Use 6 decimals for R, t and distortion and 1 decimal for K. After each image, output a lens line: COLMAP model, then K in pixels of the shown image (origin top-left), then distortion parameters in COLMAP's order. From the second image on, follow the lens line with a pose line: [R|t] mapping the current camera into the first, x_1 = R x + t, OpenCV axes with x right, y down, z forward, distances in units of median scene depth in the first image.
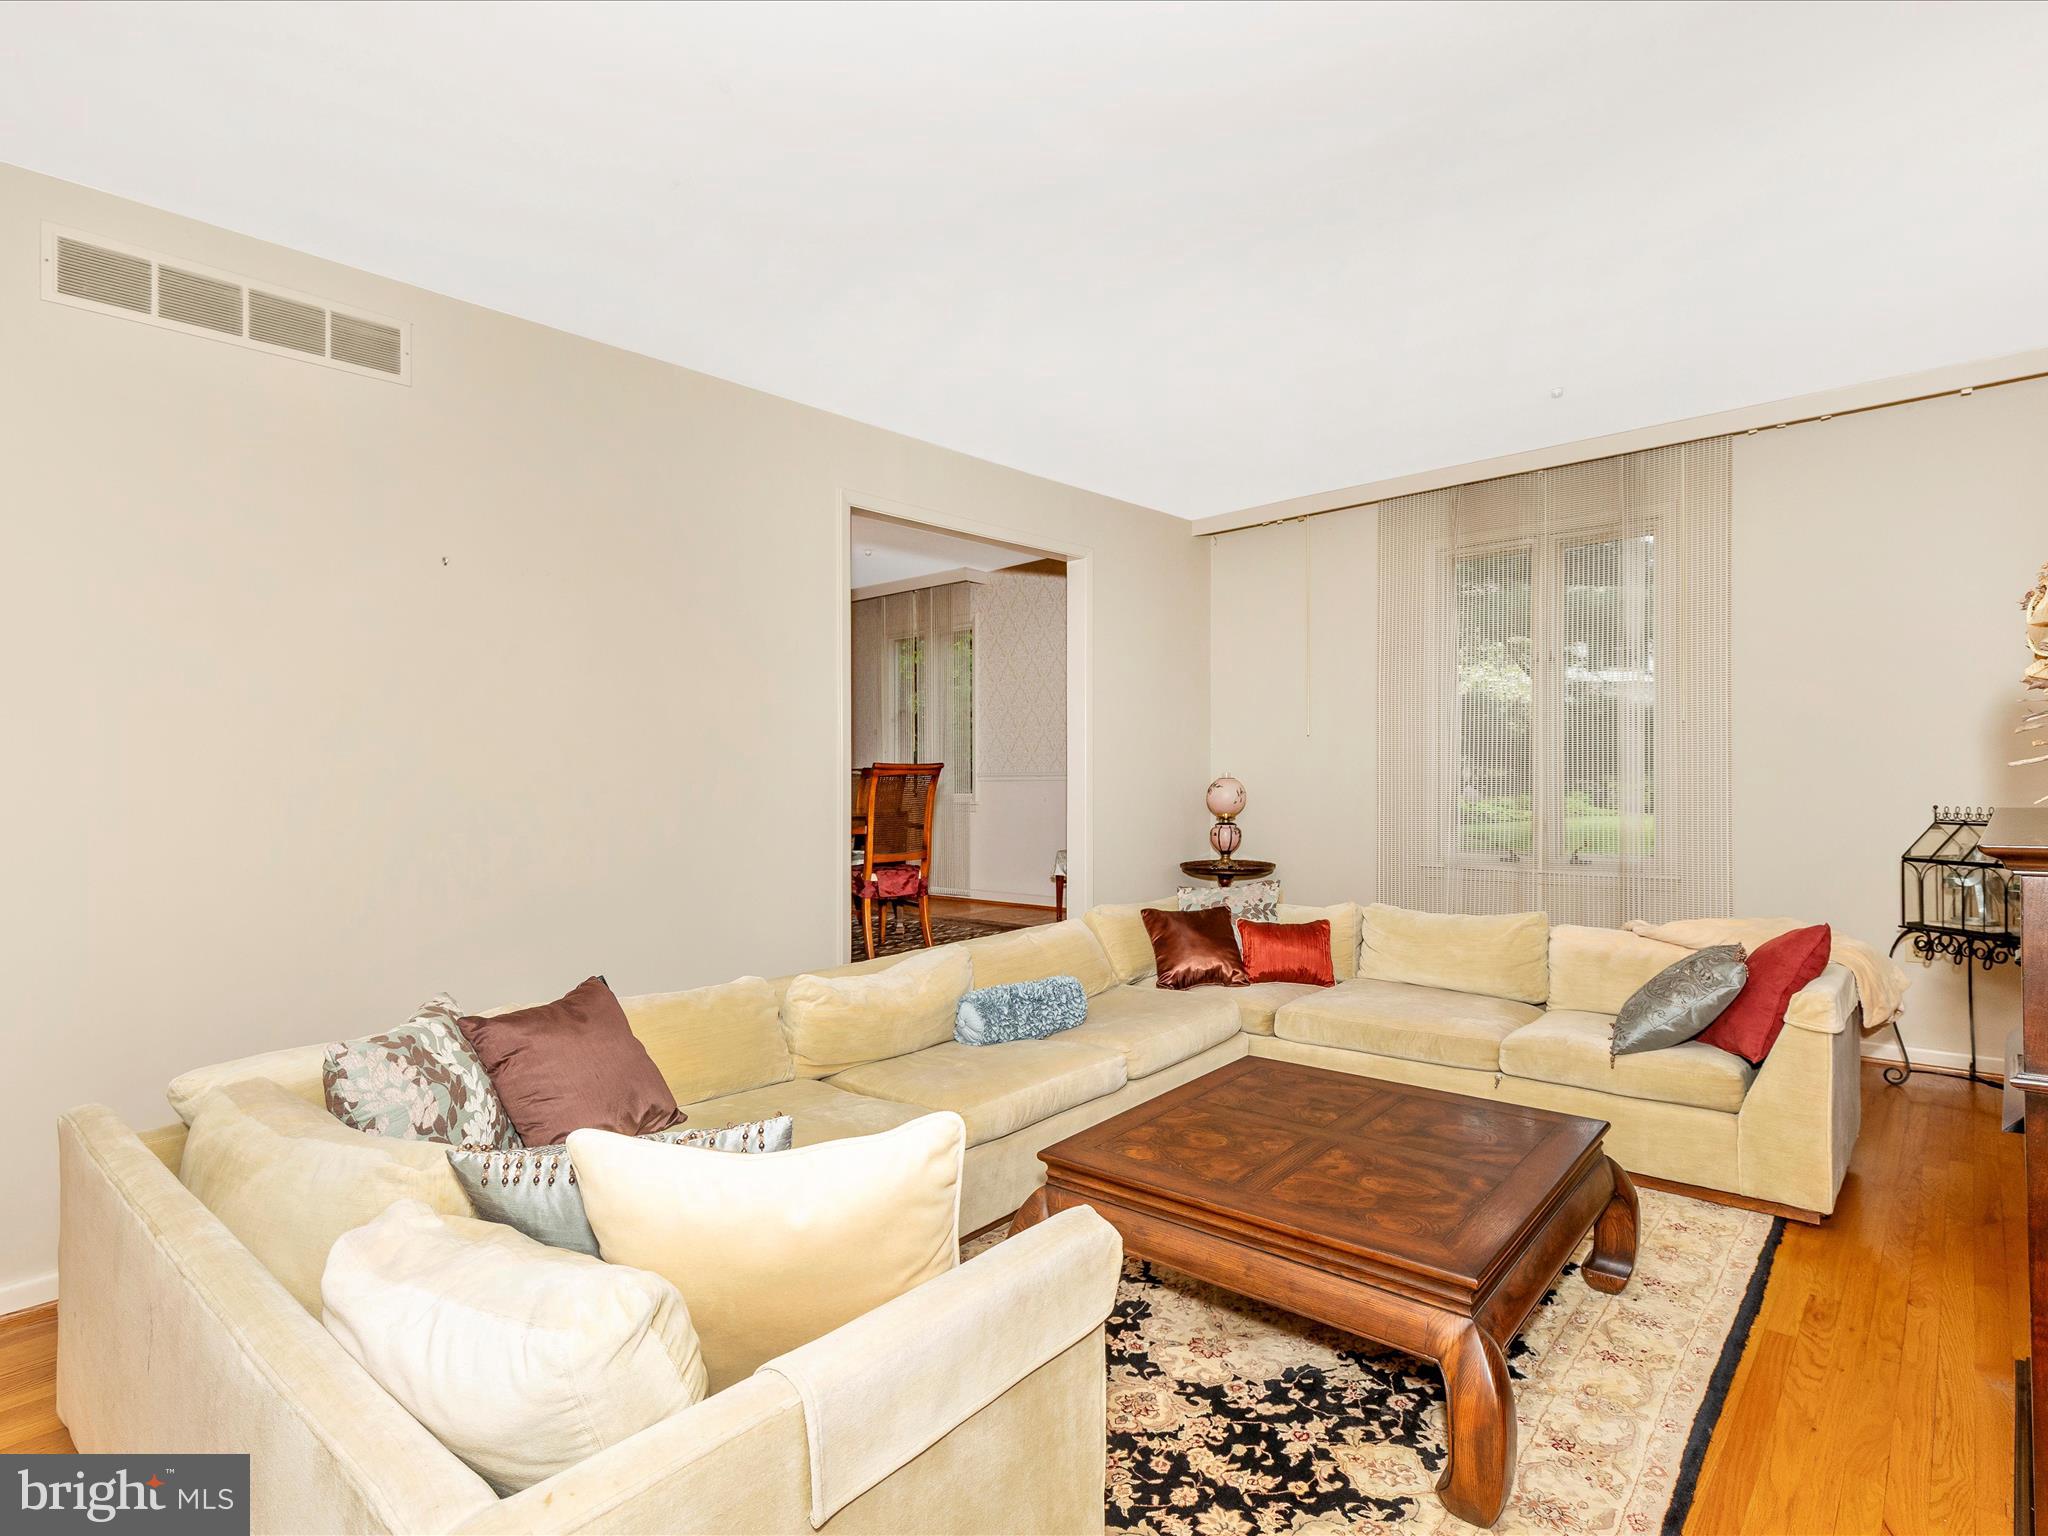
lens RADIAL K [[1035.8, 0, 1019.9], [0, 1035.8, 756.8], [0, 0, 1]] dist [0.010049, -0.000279]
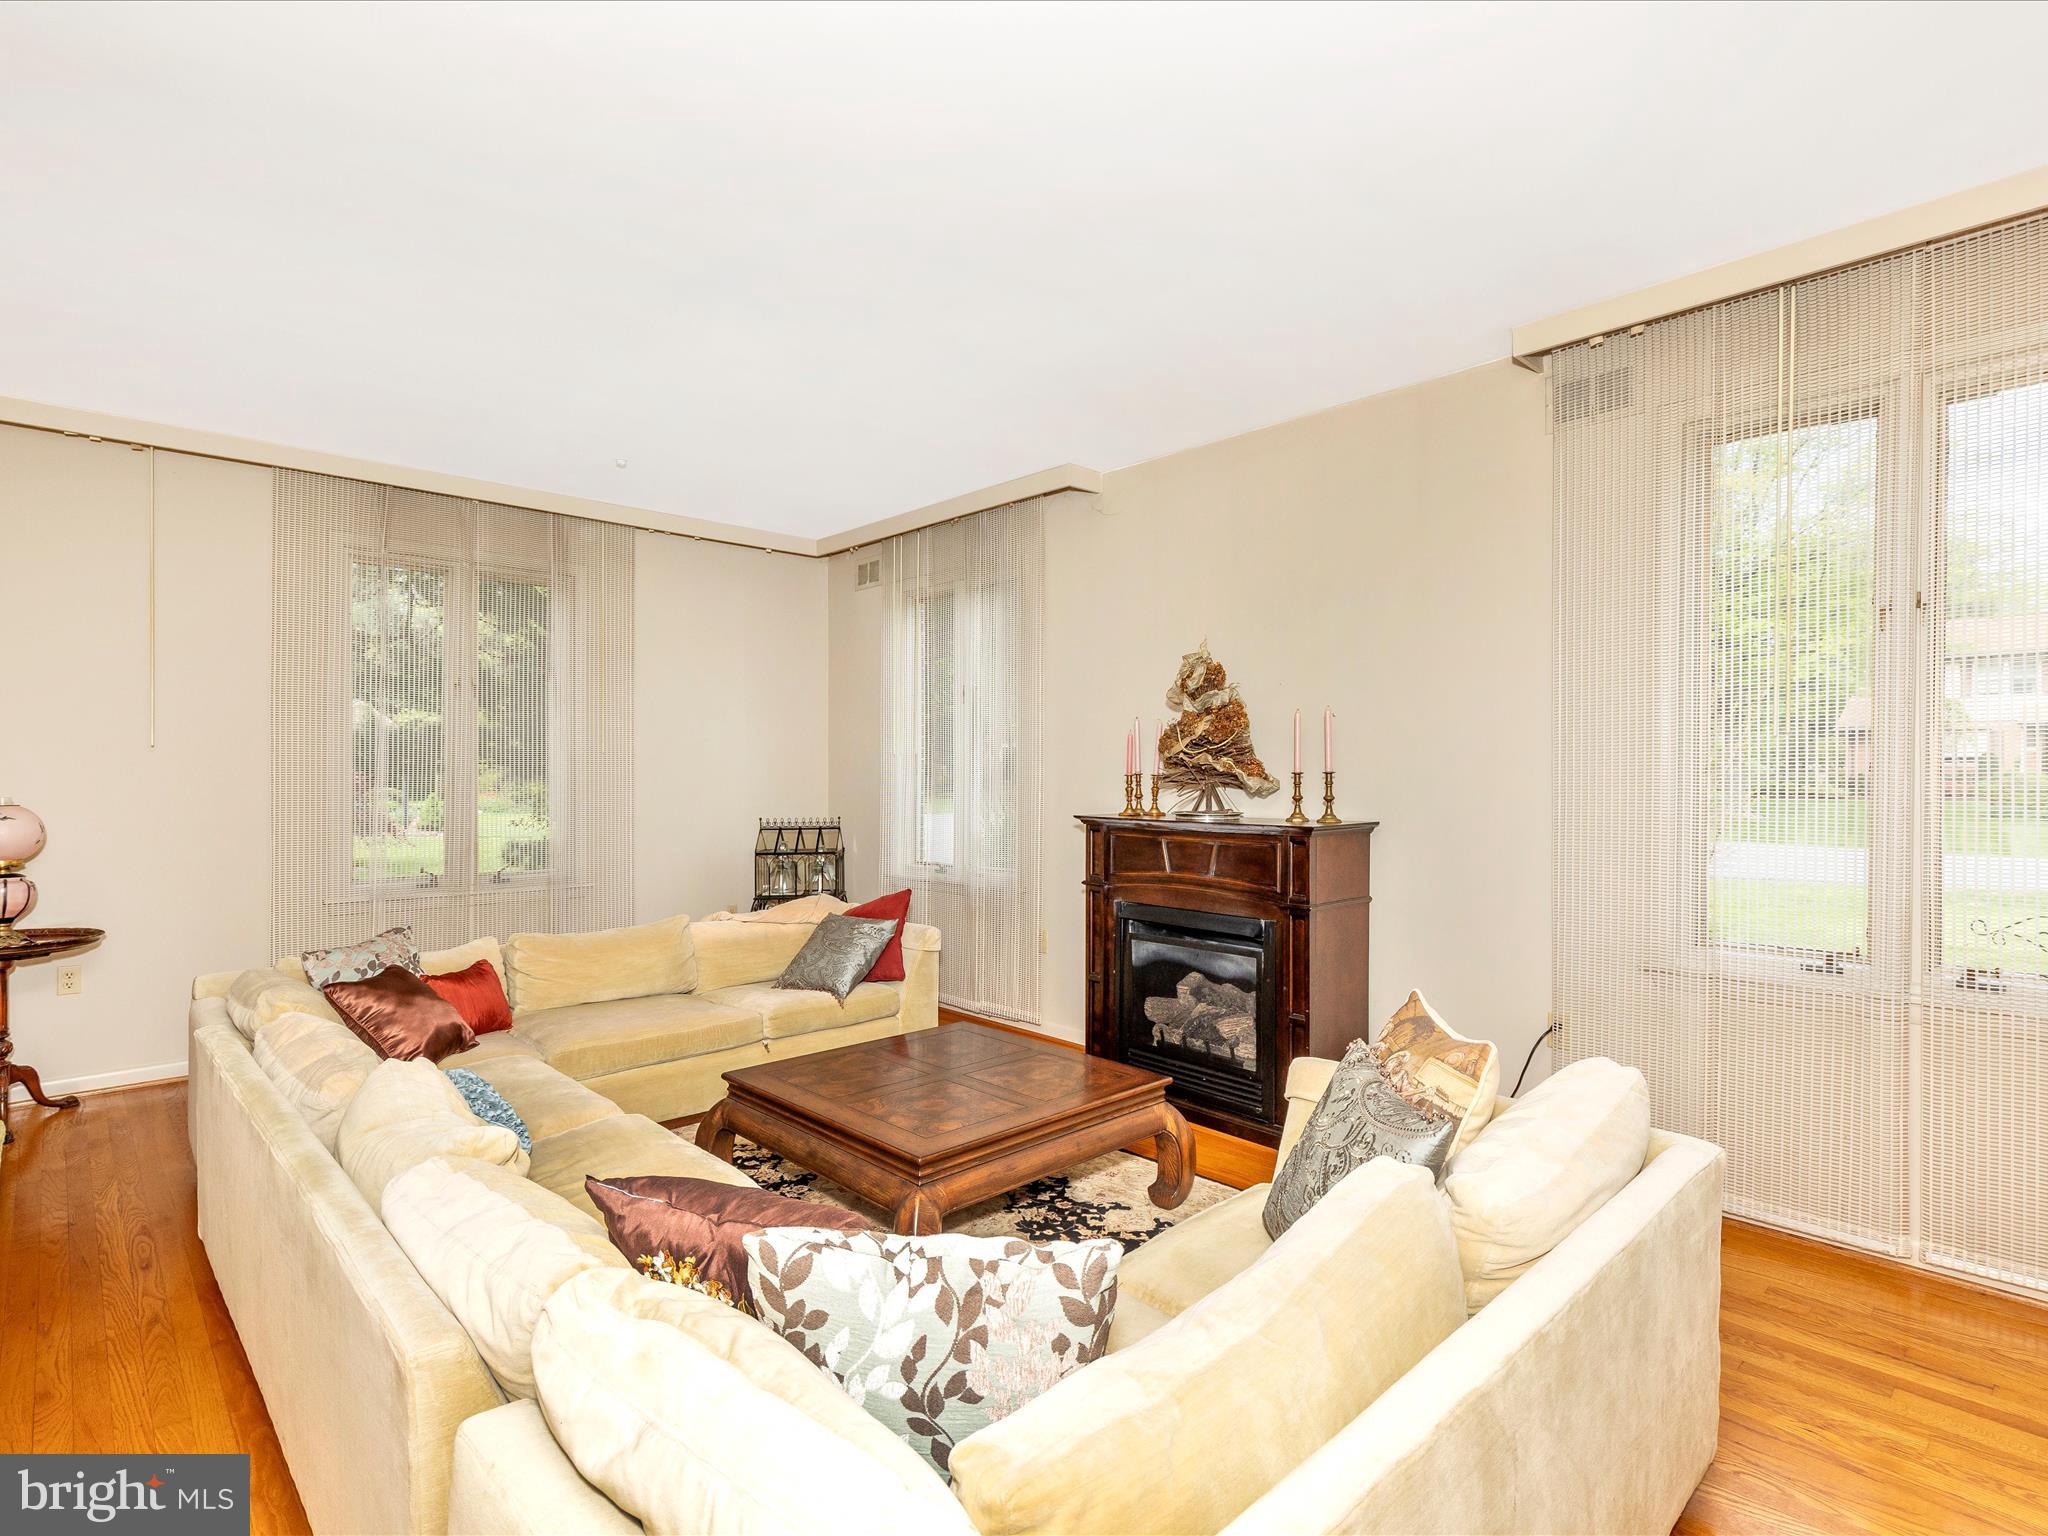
lens RADIAL K [[1048.2, 0, 1024.8], [0, 1048.2, 767.4], [0, 0, 1]] dist [0.012920, -0.002114]
pose [[0.102135, 0.019236, 0.994585, -1.163060], [-0.015966, 0.999716, -0.017696, -0.007704], [-0.994642, -0.014072, 0.102413, 0.860618]]
